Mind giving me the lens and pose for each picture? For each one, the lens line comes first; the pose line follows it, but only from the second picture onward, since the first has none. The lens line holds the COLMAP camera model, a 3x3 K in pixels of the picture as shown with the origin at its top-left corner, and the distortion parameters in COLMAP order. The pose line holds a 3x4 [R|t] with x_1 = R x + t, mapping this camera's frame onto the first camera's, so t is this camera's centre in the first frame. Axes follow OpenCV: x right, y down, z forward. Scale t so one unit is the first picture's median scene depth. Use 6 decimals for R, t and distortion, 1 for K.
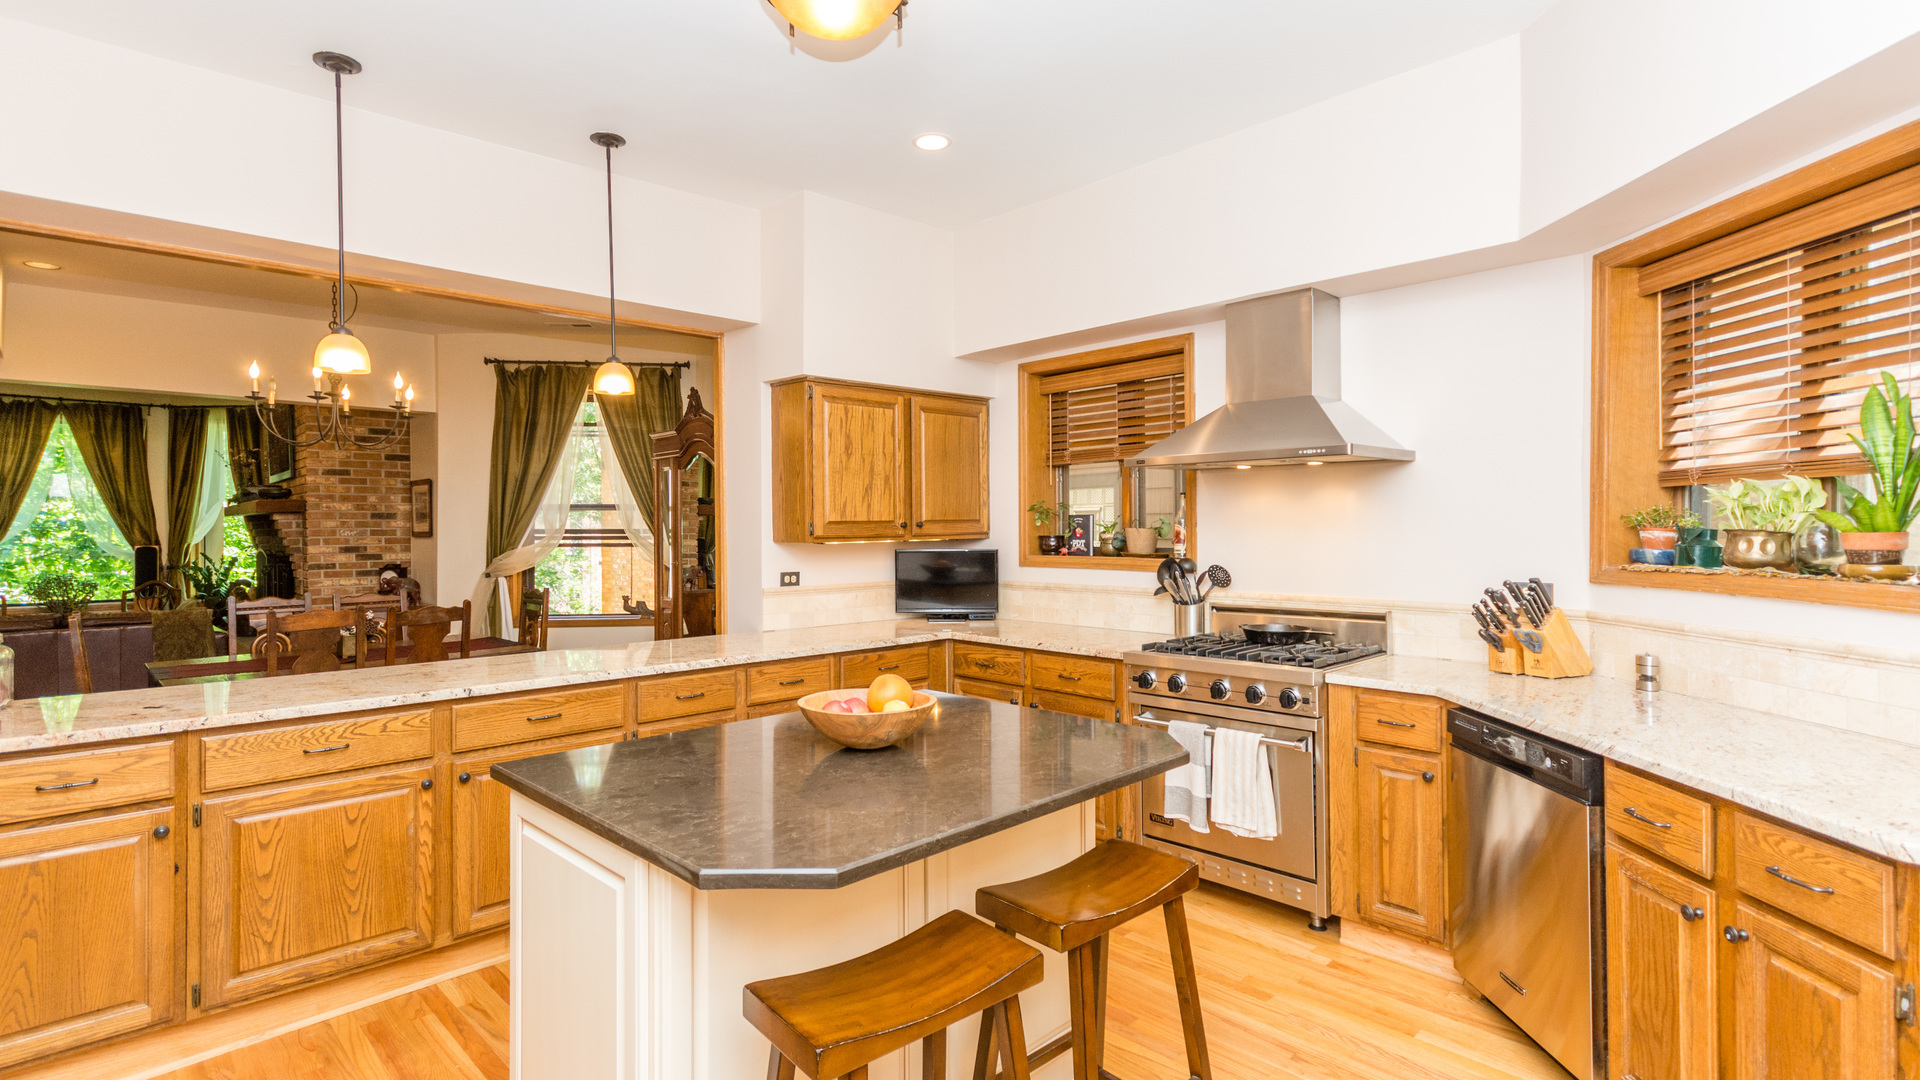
lens RADIAL K [[943.4, 0, 959.2], [0, 943.4, 518.8], [0, 0, 1]] dist [0.018307, 0.000233]
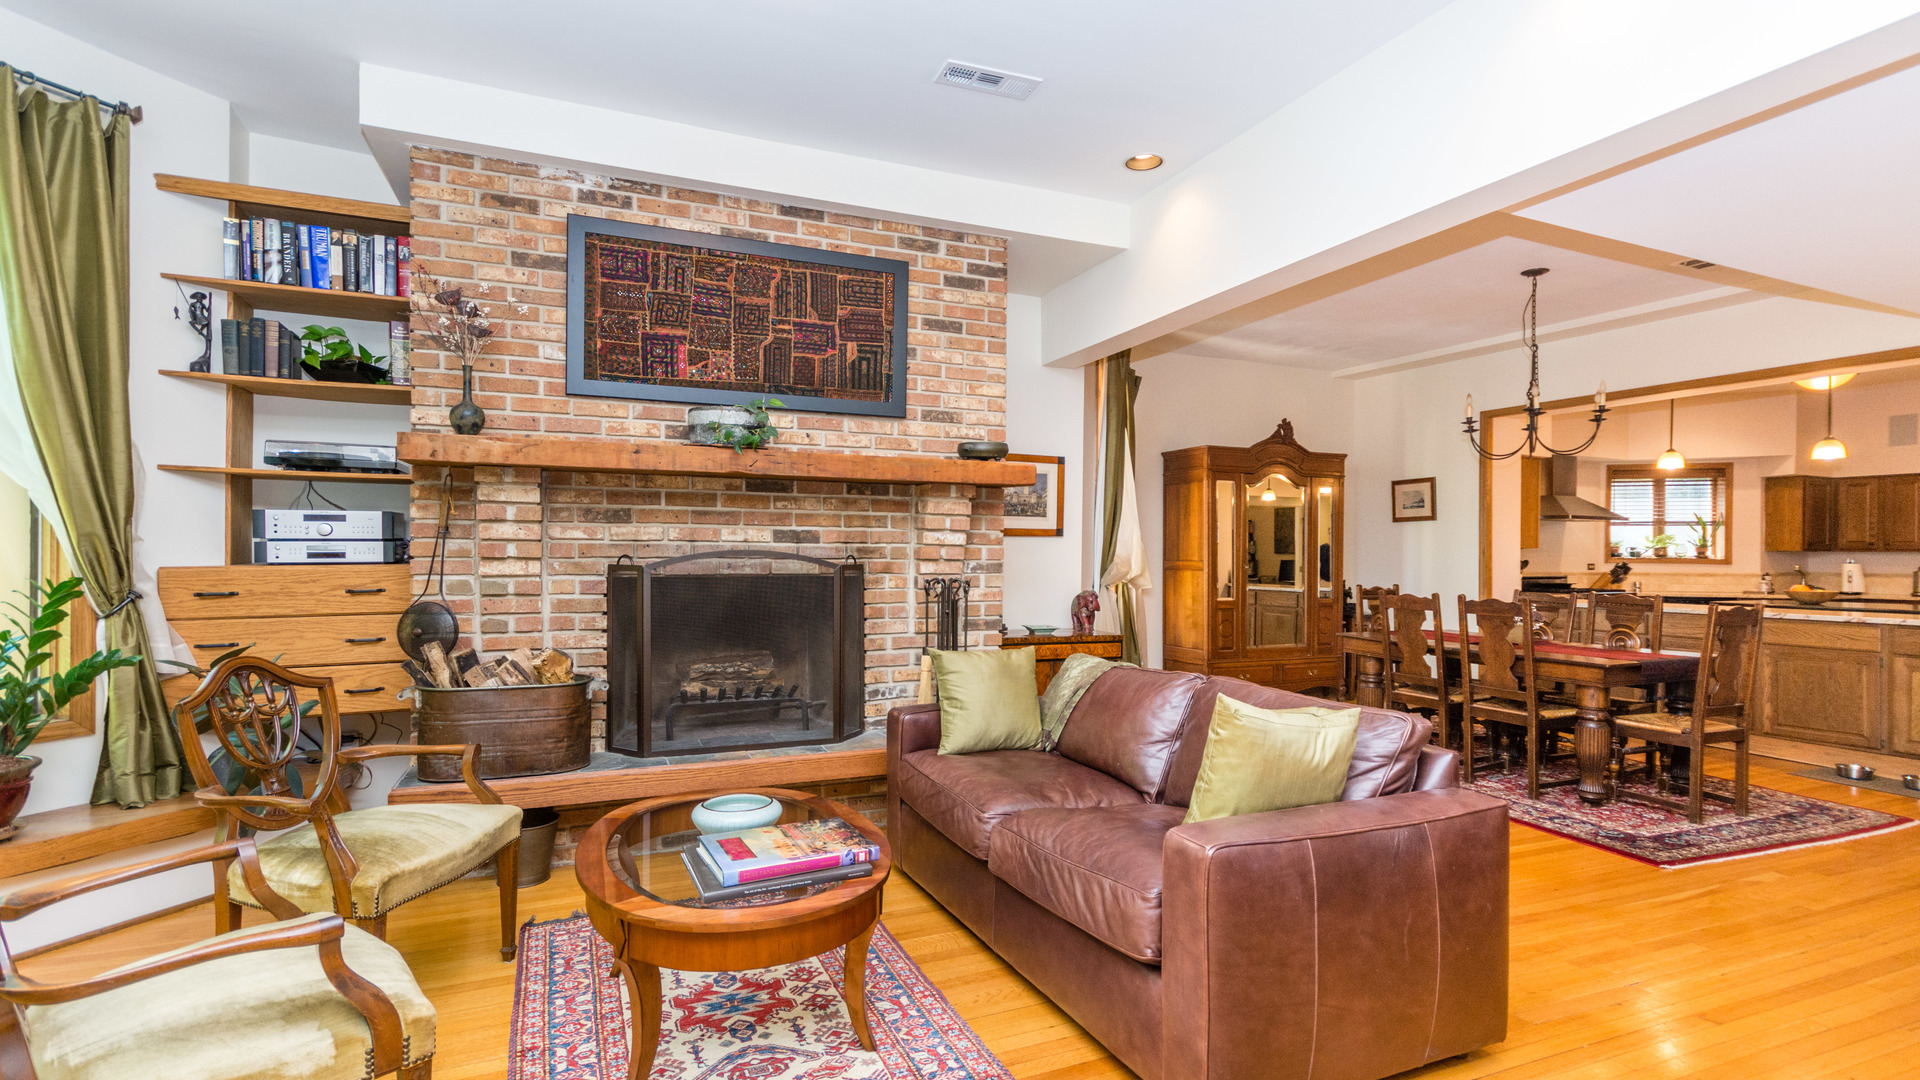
lens RADIAL K [[856.2, 0, 934.4], [0, 856.2, 556.4], [0, 0, 1]] dist [0.009090, -0.000403]
pose [[0.359298, 0.011685, 0.933150, -1.215861], [-0.014139, 0.999875, -0.007077, 0.039940], [-0.933116, -0.010651, 0.359418, 0.858024]]
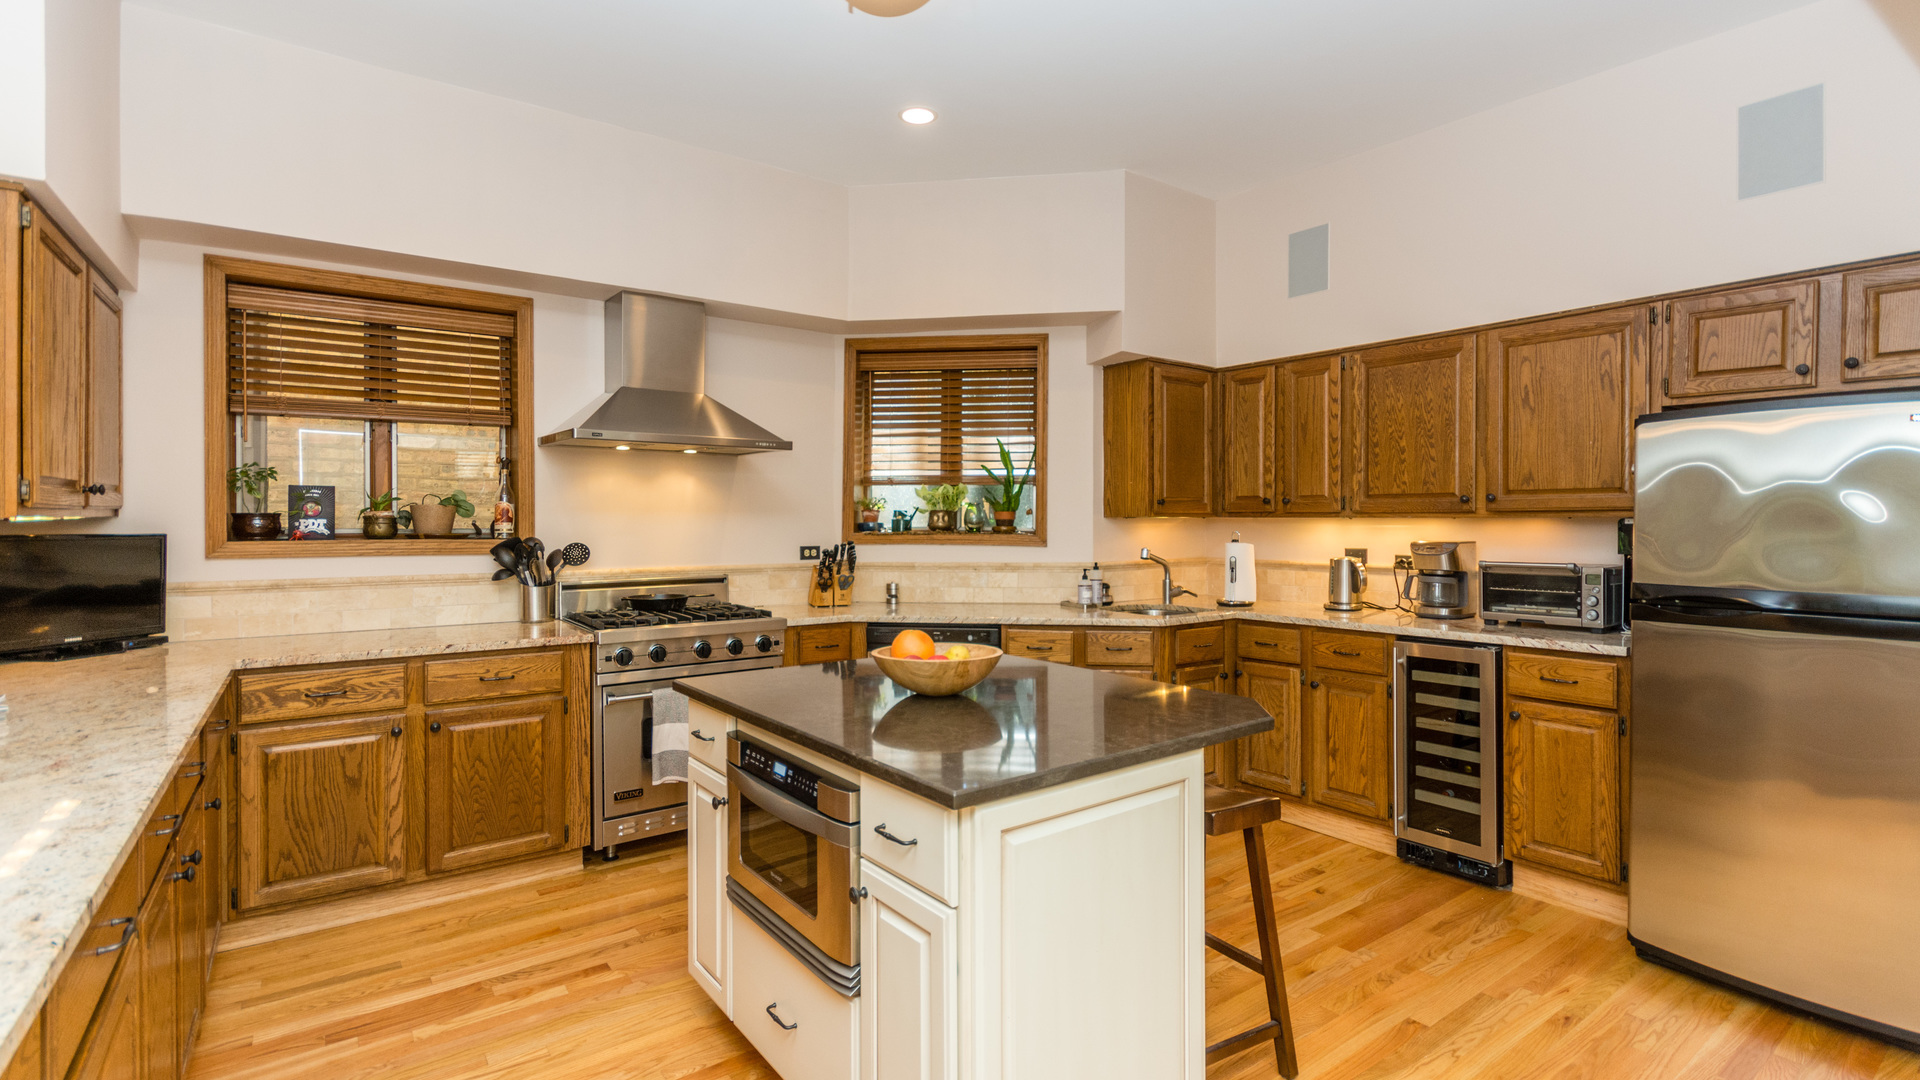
lens RADIAL K [[877.6, 0, 954.4], [0, 877.6, 521.2], [0, 0, 1]] dist [0.000767, 0.000059]
pose [[0.132368, 0.011250, 0.991137, -0.305878], [-0.004712, 0.999931, -0.010720, 0.017678], [-0.991189, -0.003251, 0.132412, 0.250936]]
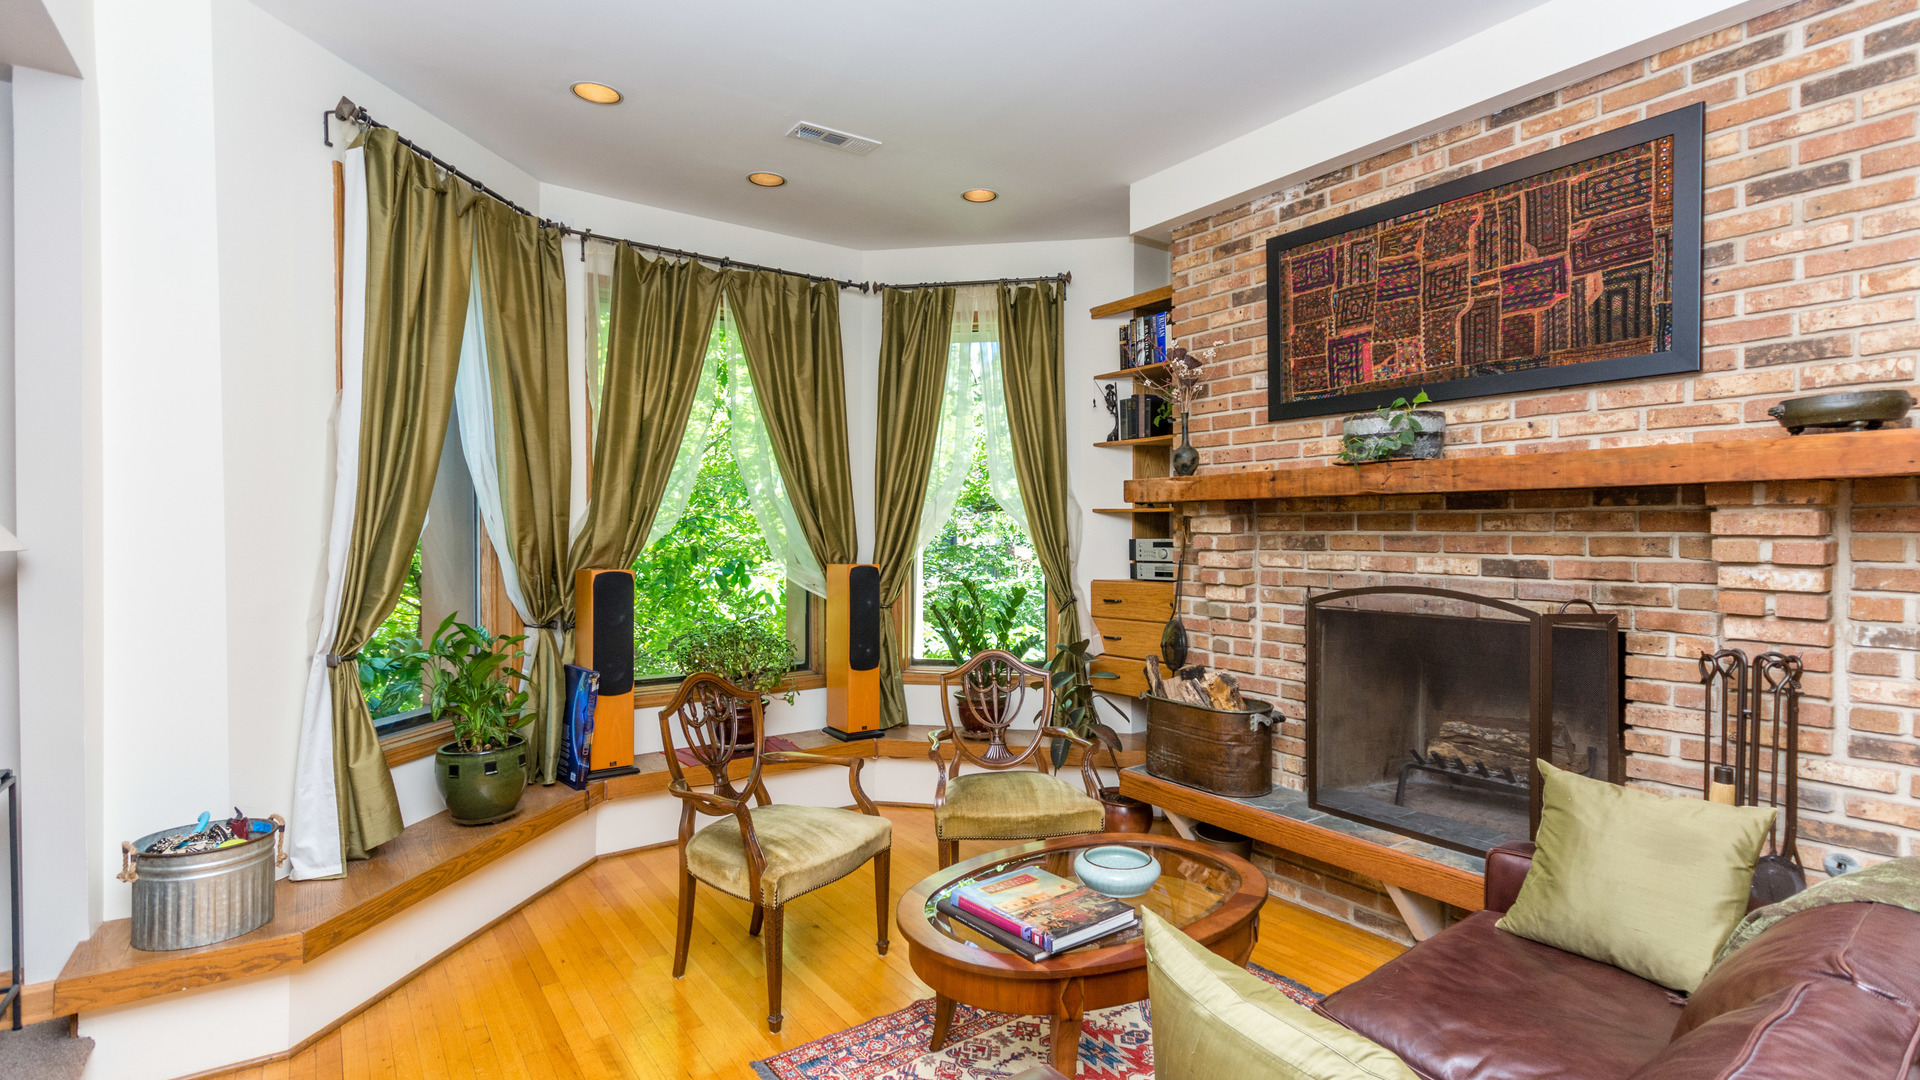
lens RADIAL K [[927.8, 0, 992.1], [0, 927.8, 546.9], [0, 0, 1]] dist [-0.001009, -0.000294]
pose [[0.991205, 0.009923, -0.131965, -0.946849], [-0.006722, 0.999673, 0.024682, 0.009021], [0.132167, -0.023578, 0.990947, 0.702405]]
